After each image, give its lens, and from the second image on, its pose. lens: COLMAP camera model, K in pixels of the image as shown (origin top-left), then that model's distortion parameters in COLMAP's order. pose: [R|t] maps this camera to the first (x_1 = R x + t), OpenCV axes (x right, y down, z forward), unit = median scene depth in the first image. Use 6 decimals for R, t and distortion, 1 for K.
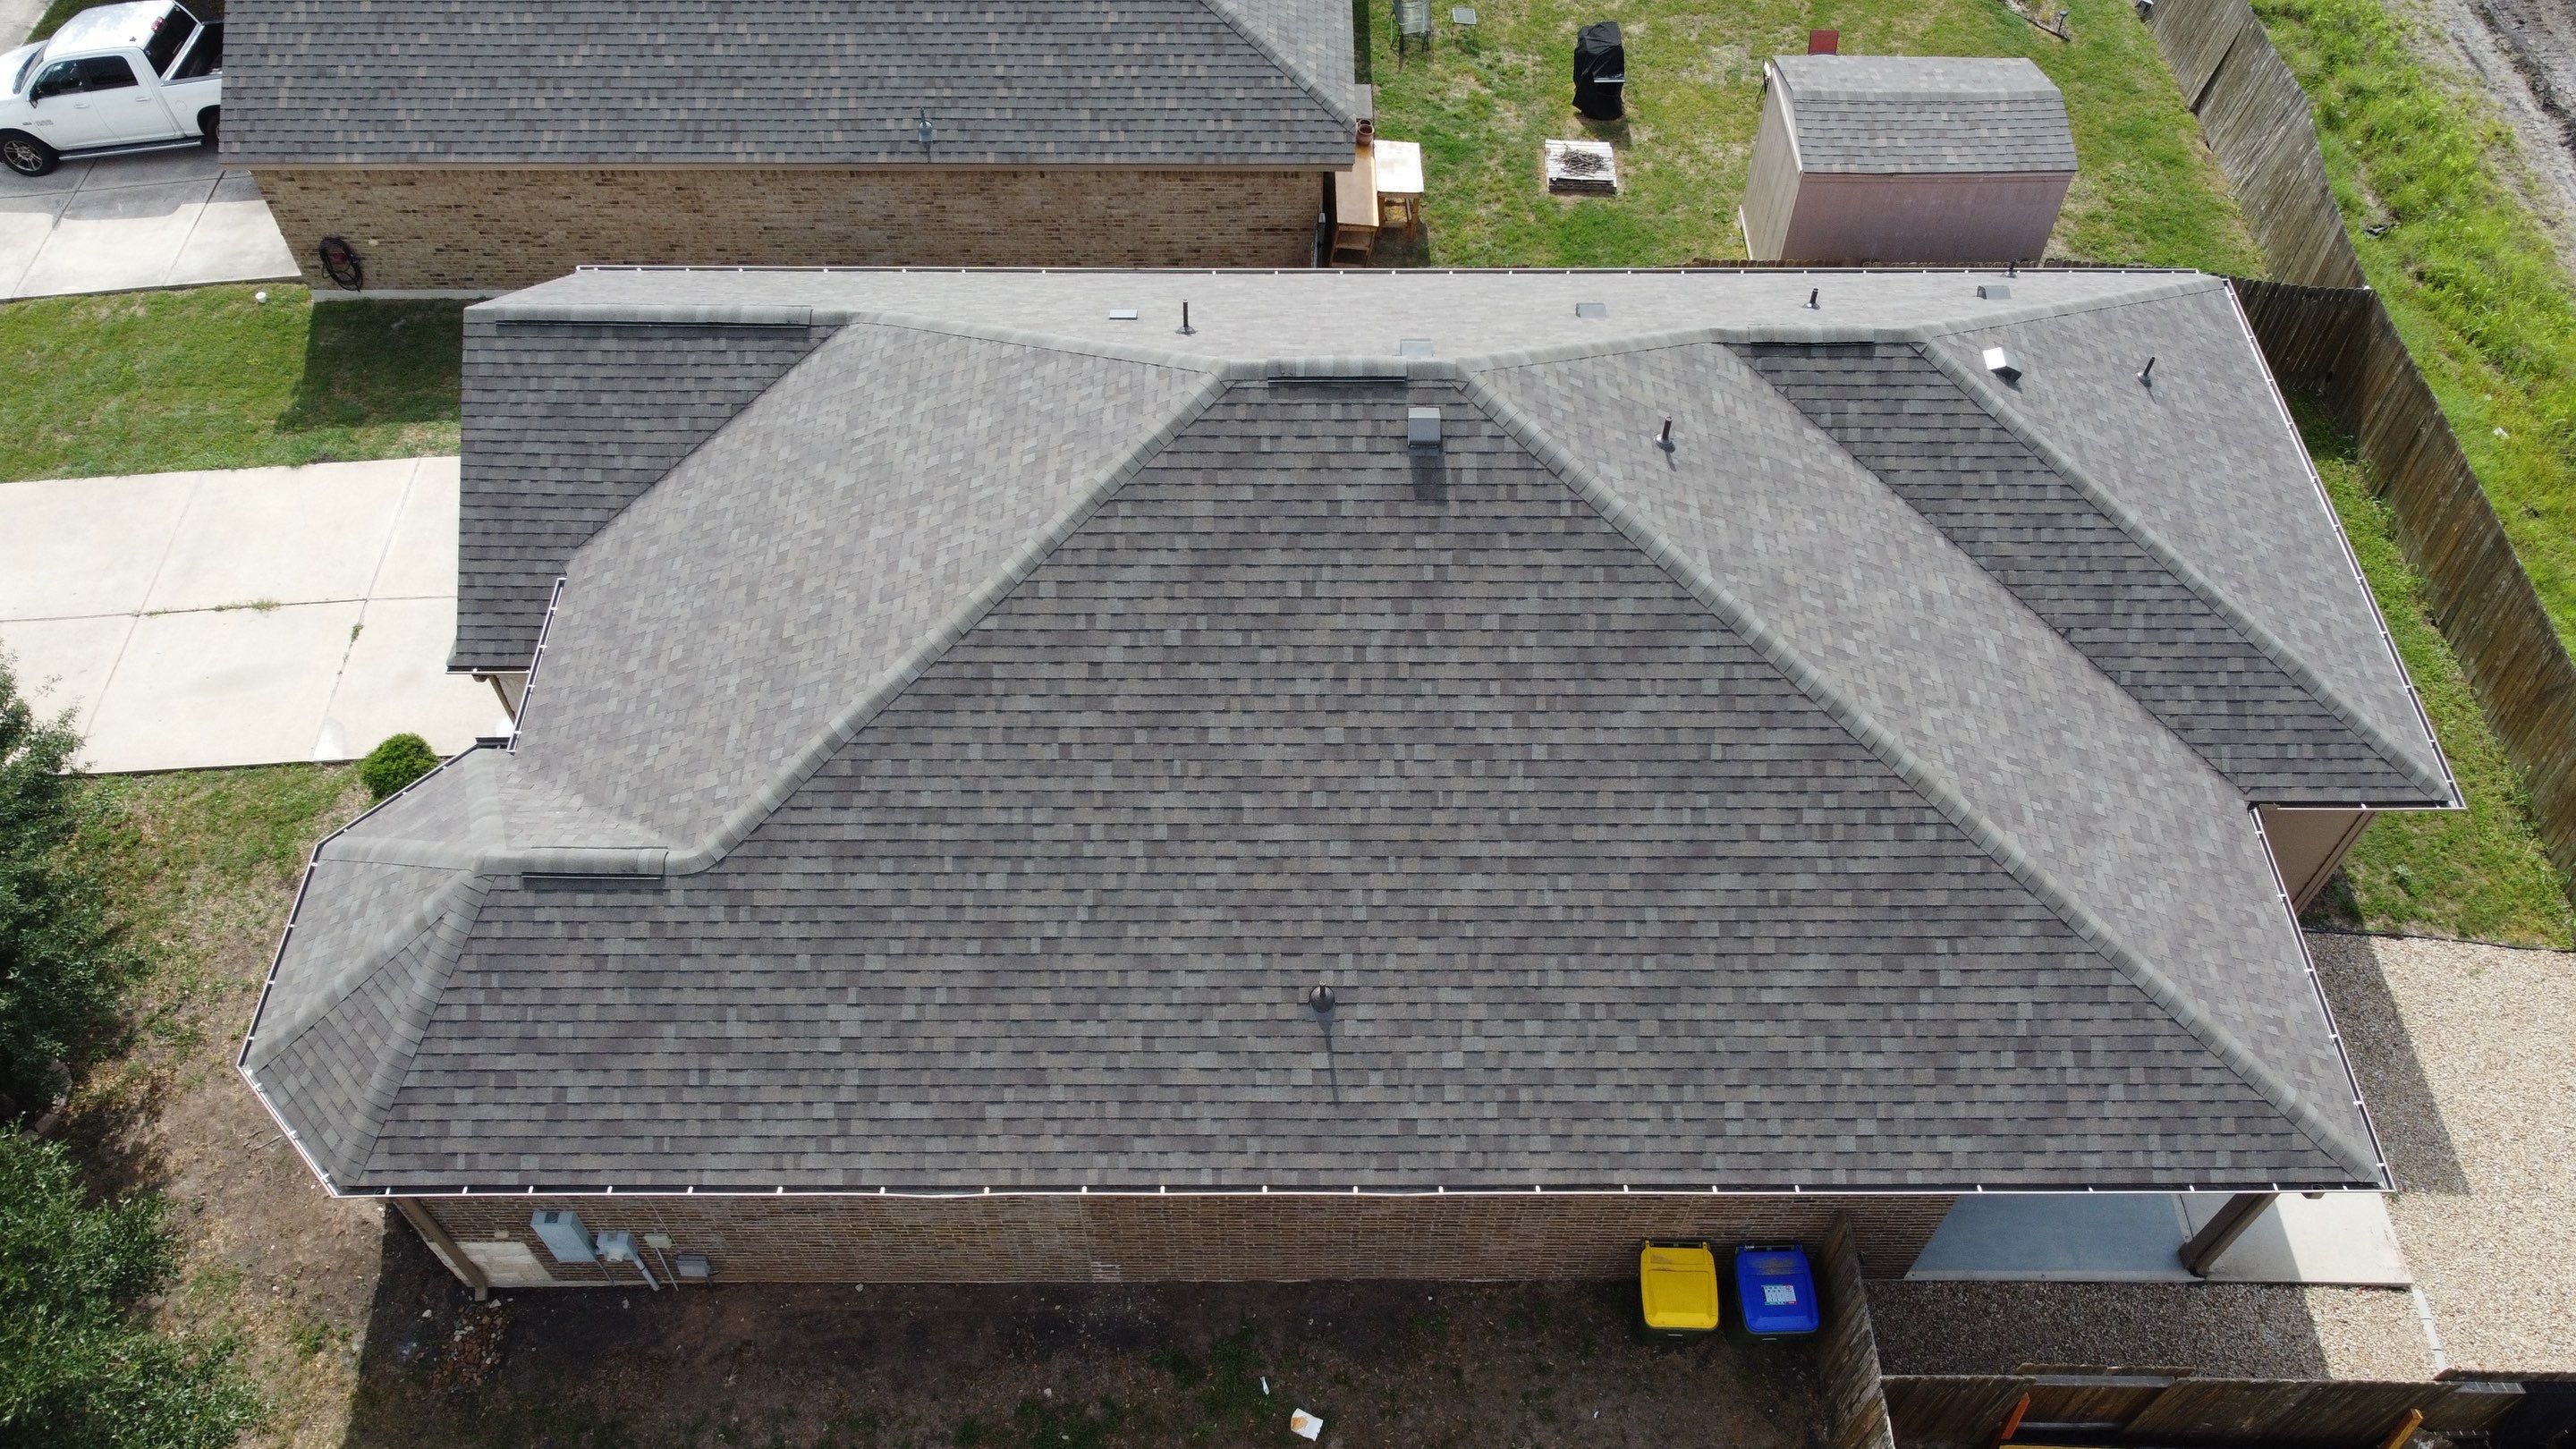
lens RADIAL K [[1951.4, 0, 1281.6], [0, 1951.4, 735.1], [0, 0, 1]] dist [0.008773, -0.019058]
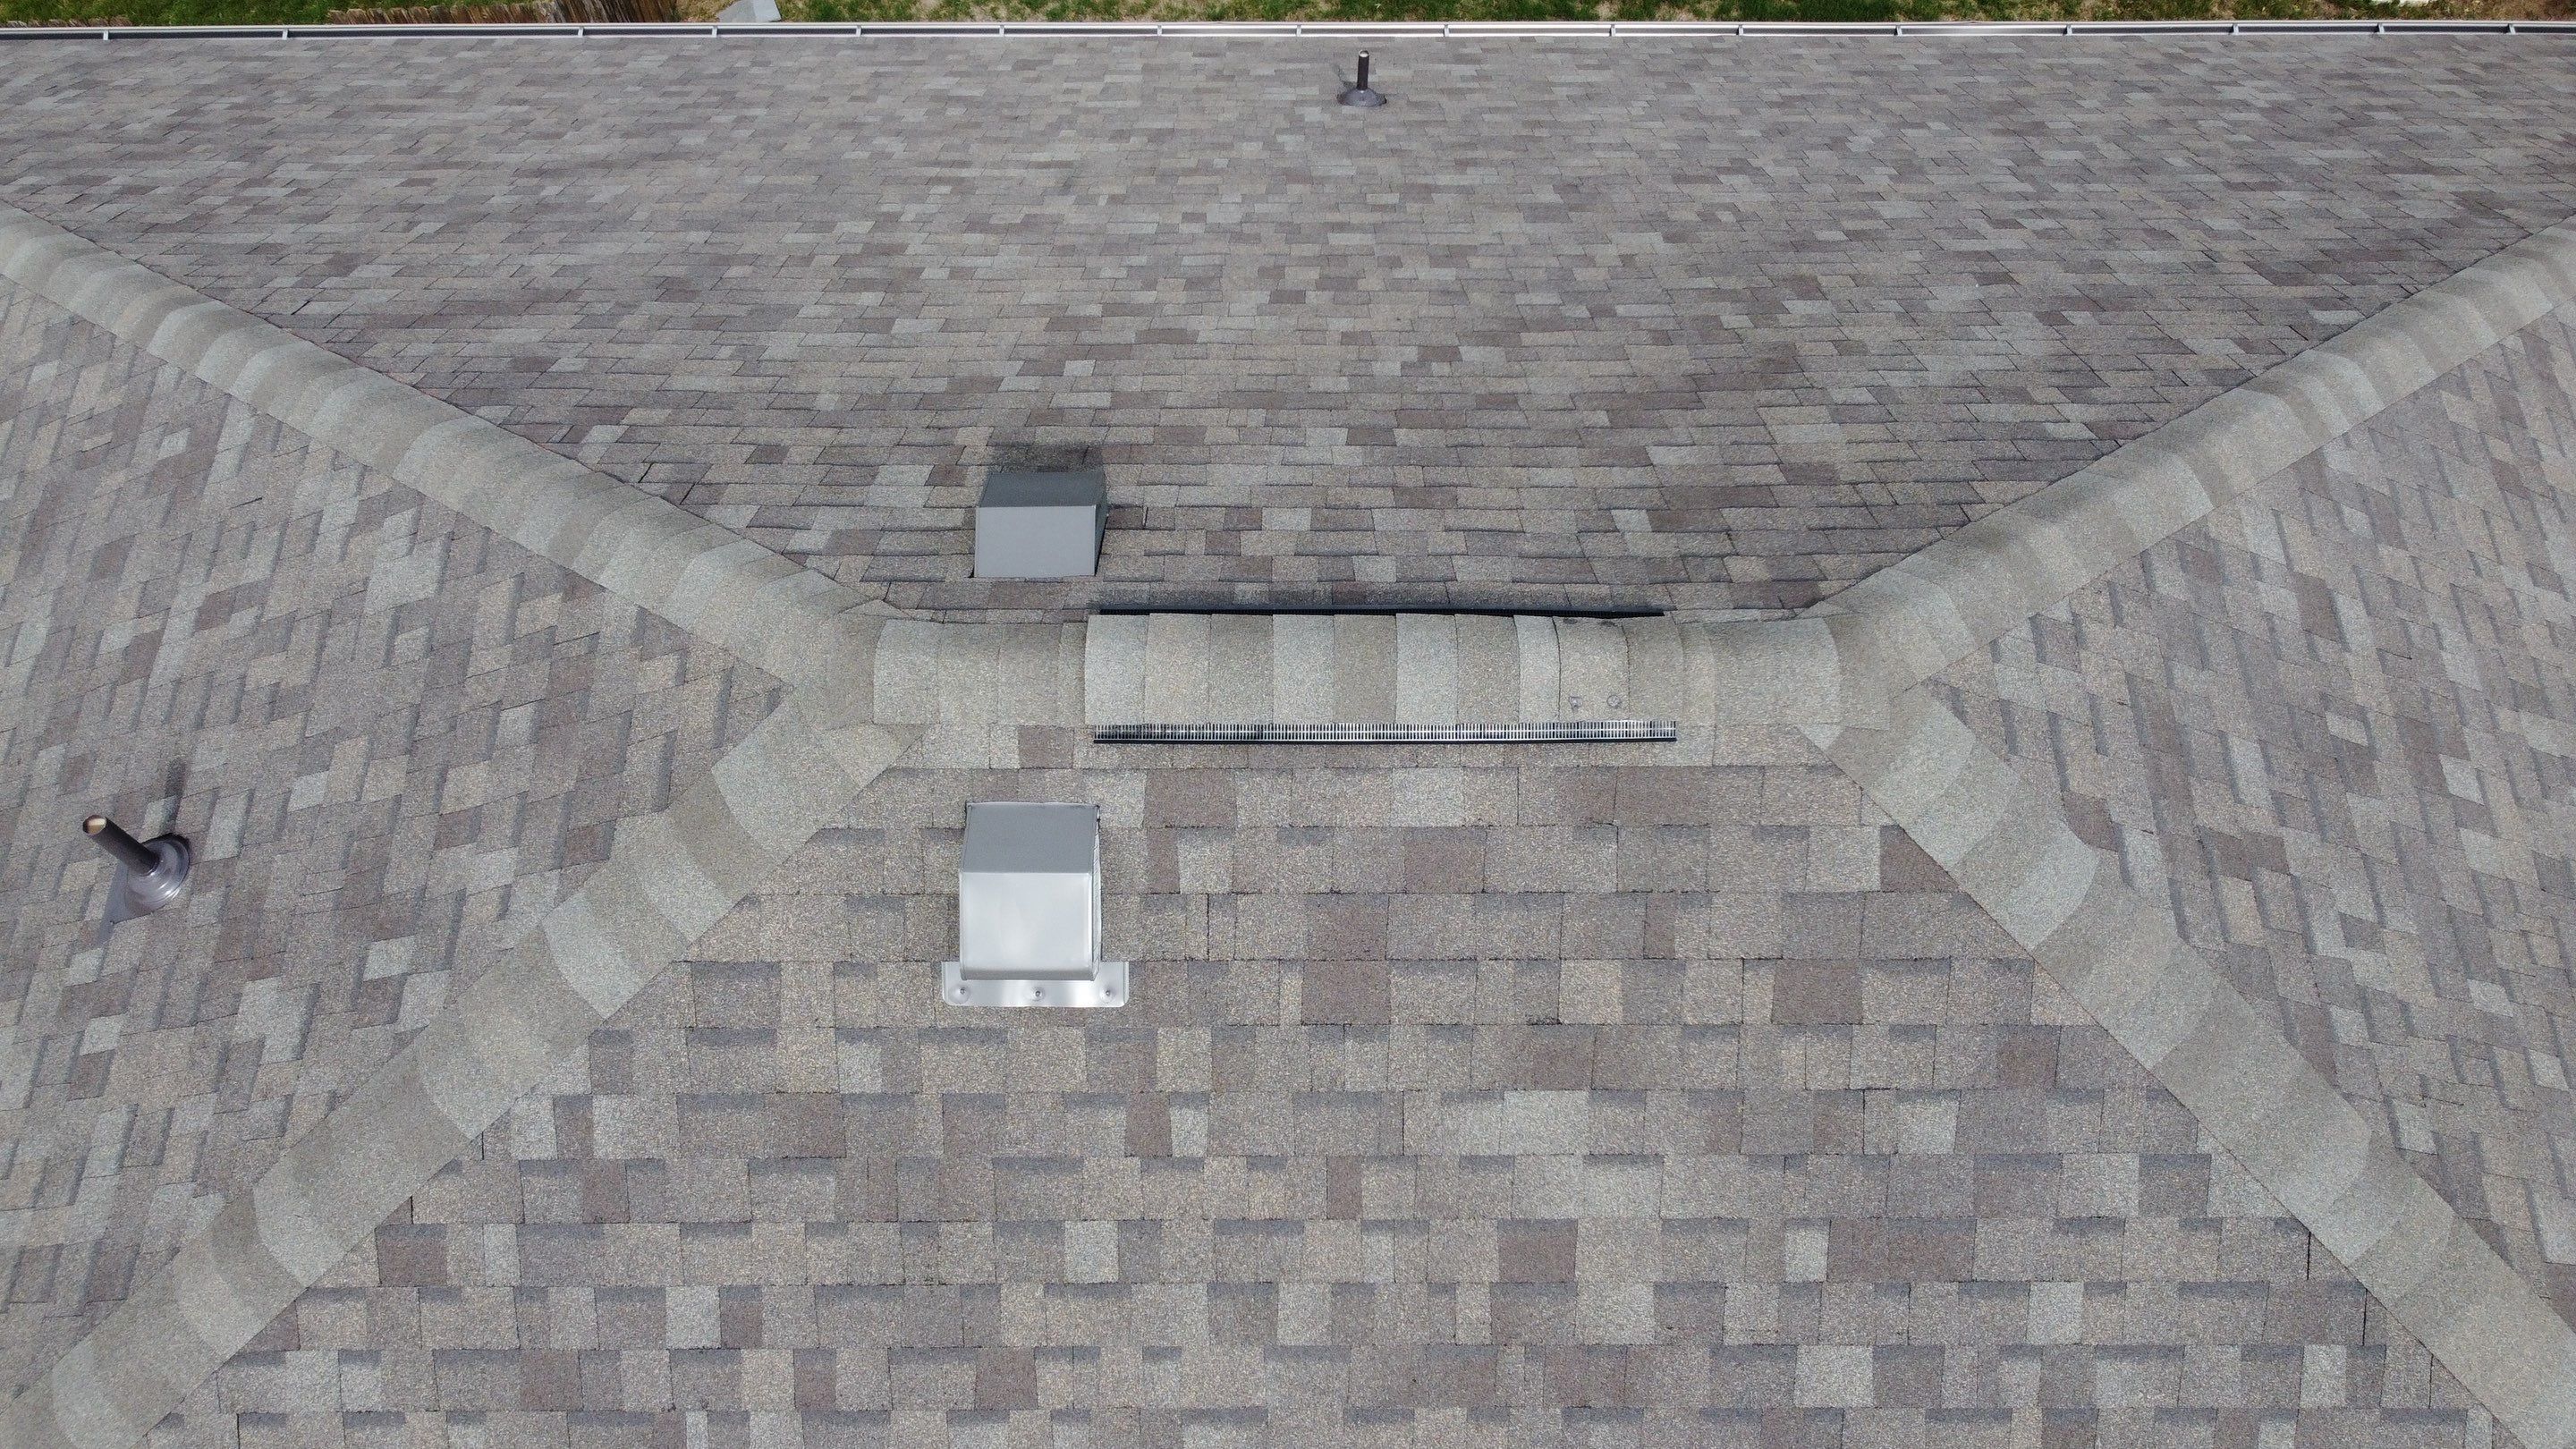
lens RADIAL K [[1951.4, 0, 1287.3], [0, 1951.4, 738.0], [0, 0, 1]] dist [0.008773, -0.019058]
pose [[-0.999998, 0.000707, 0.002050, 0.032595], [0.001537, -0.436281, 0.899809, -0.336702], [0.001530, 0.899810, 0.436279, 0.751835]]
